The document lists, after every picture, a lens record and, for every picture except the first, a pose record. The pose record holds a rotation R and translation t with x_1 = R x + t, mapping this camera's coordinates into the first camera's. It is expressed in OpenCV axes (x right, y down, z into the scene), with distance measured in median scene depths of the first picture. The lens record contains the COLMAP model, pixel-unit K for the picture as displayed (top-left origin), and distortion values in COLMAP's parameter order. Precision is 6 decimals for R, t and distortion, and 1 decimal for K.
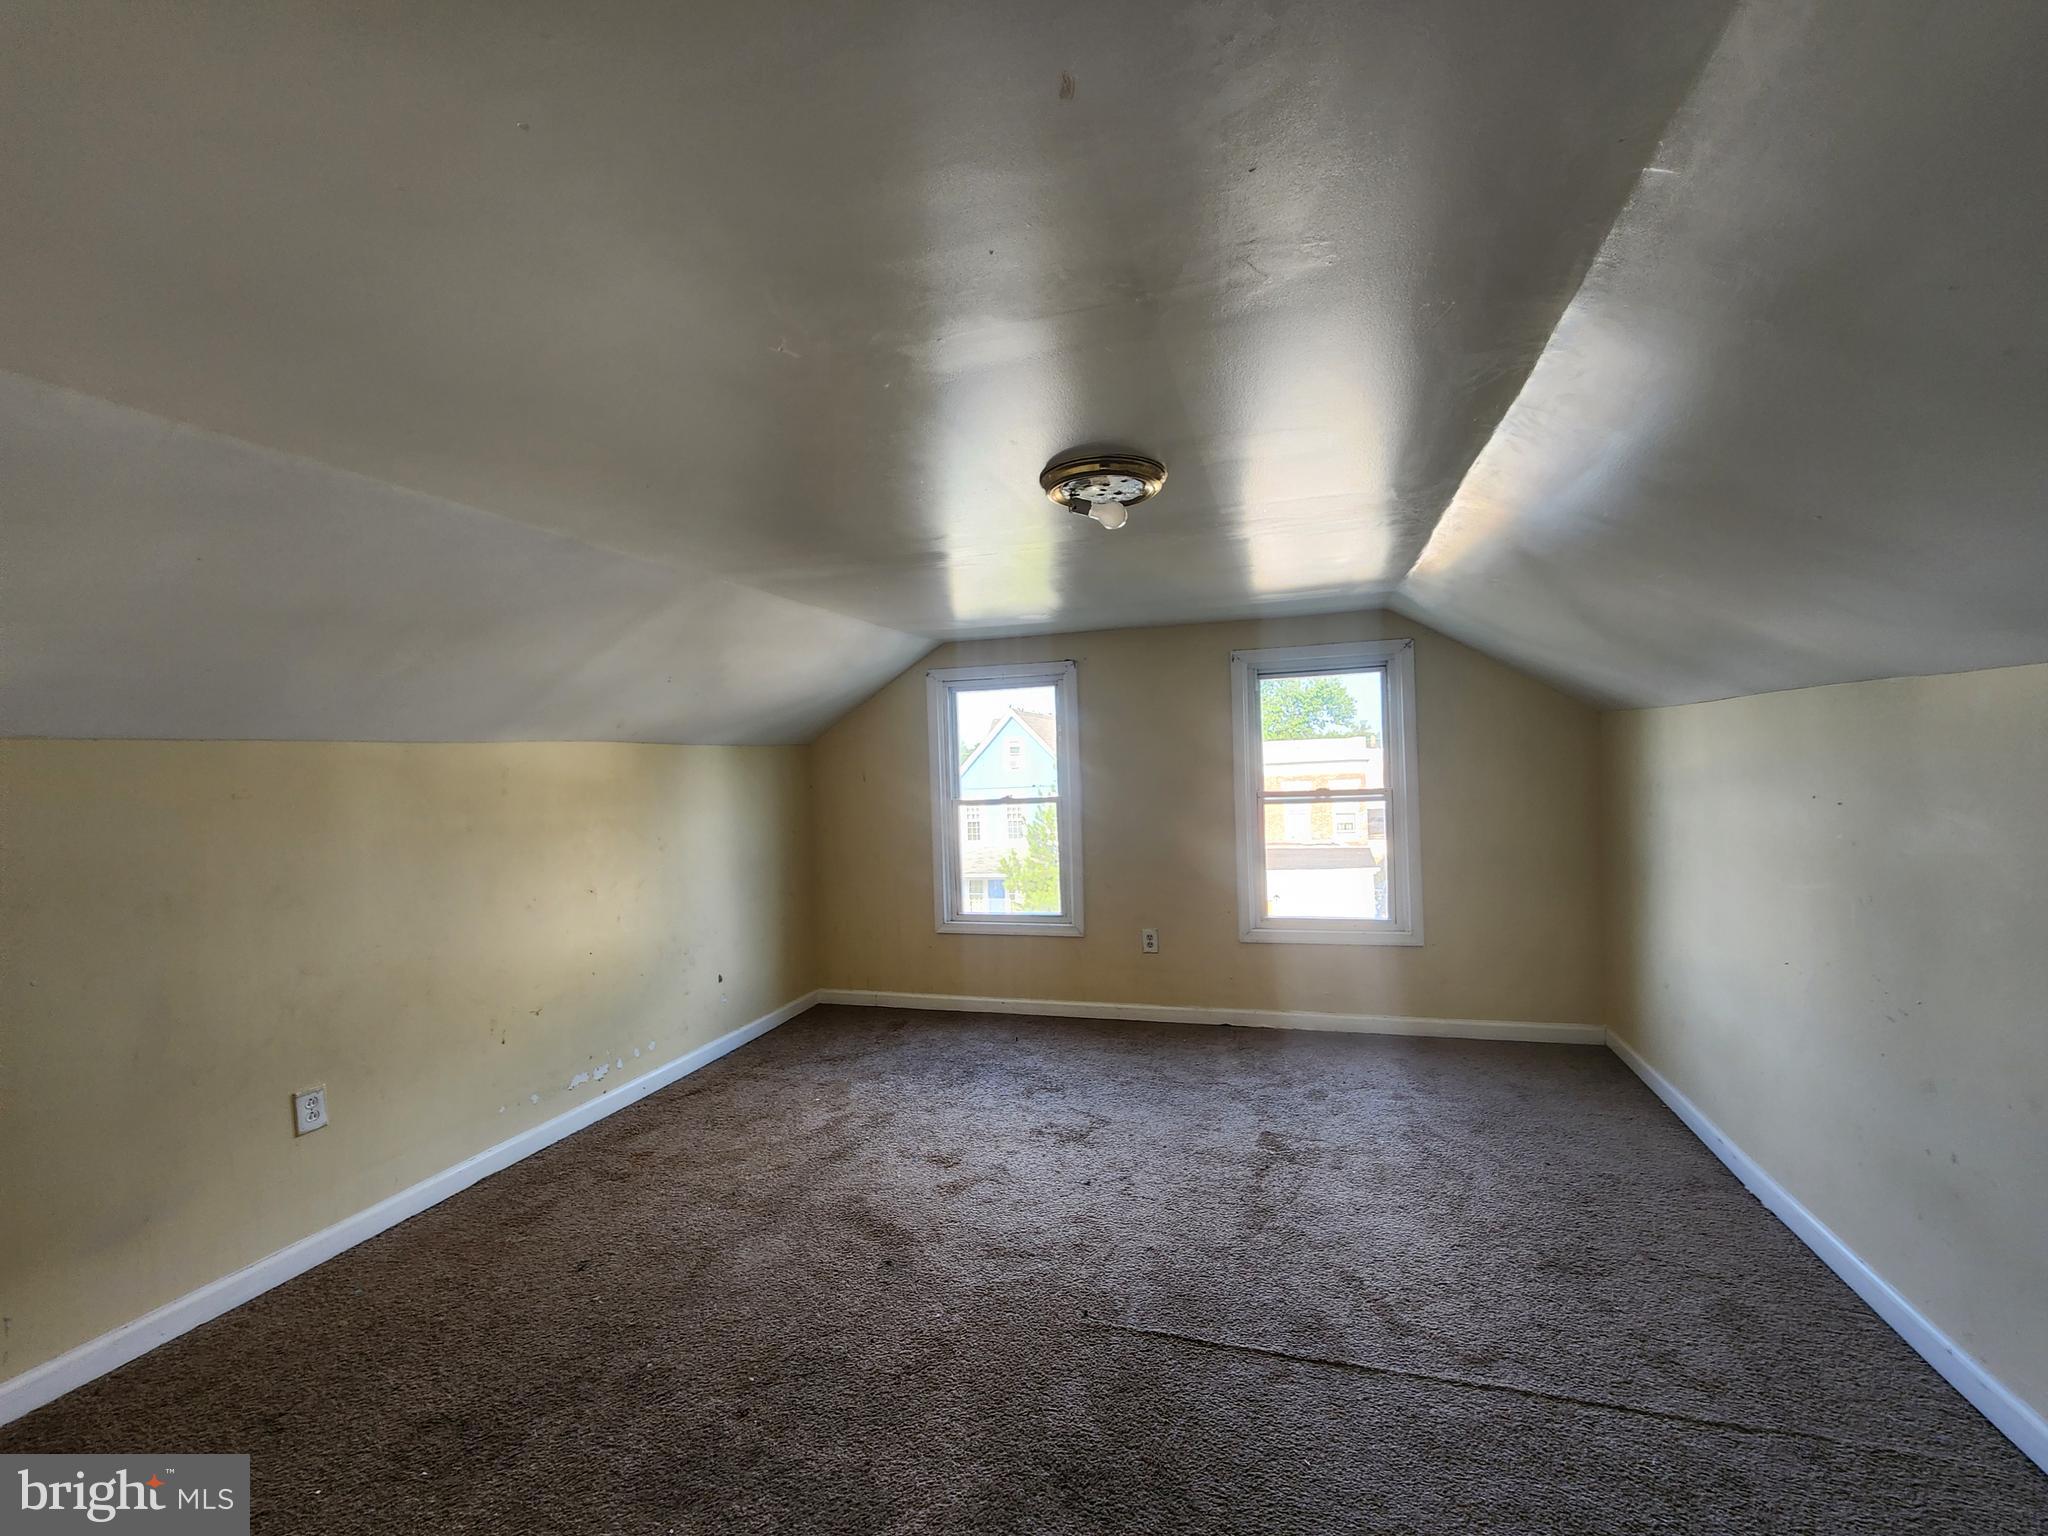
lens RADIAL K [[835.8, 0, 1042.2], [0, 835.8, 772.6], [0, 0, 1]] dist [-0.001678, -0.000569]
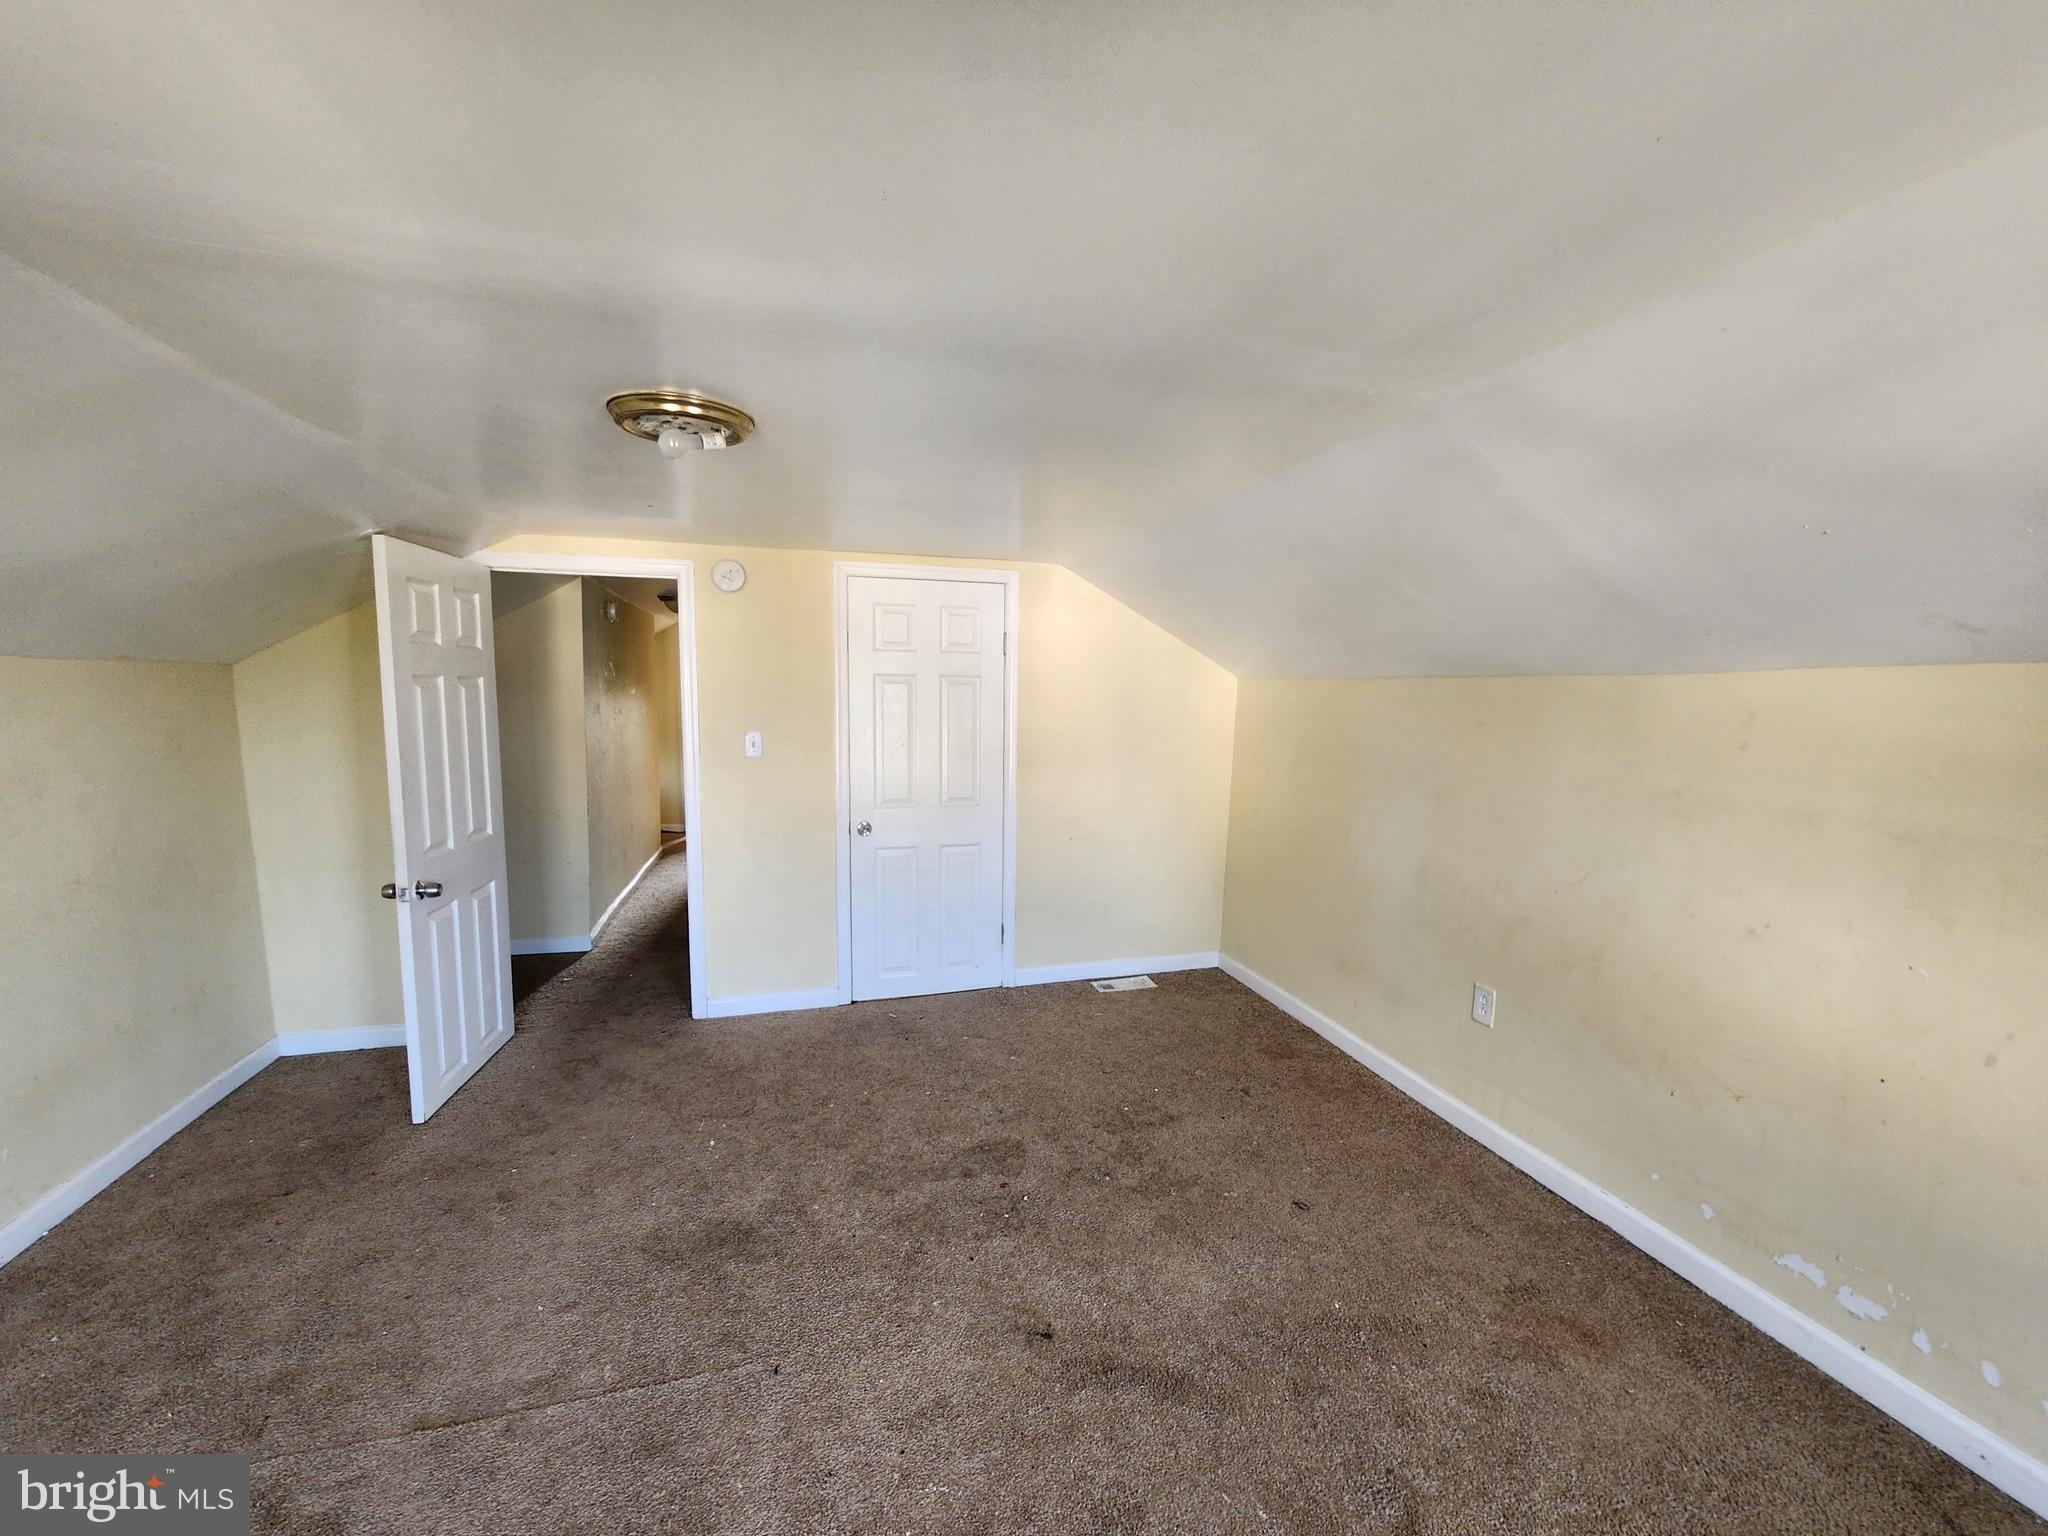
lens RADIAL K [[835.8, 0, 1042.2], [0, 835.8, 772.6], [0, 0, 1]] dist [-0.001678, -0.000569]
pose [[-0.830731, 0.080246, -0.550860, 0.166707], [0.008776, 0.991320, 0.131175, -0.046074], [0.556605, 0.104137, -0.824225, 1.209224]]
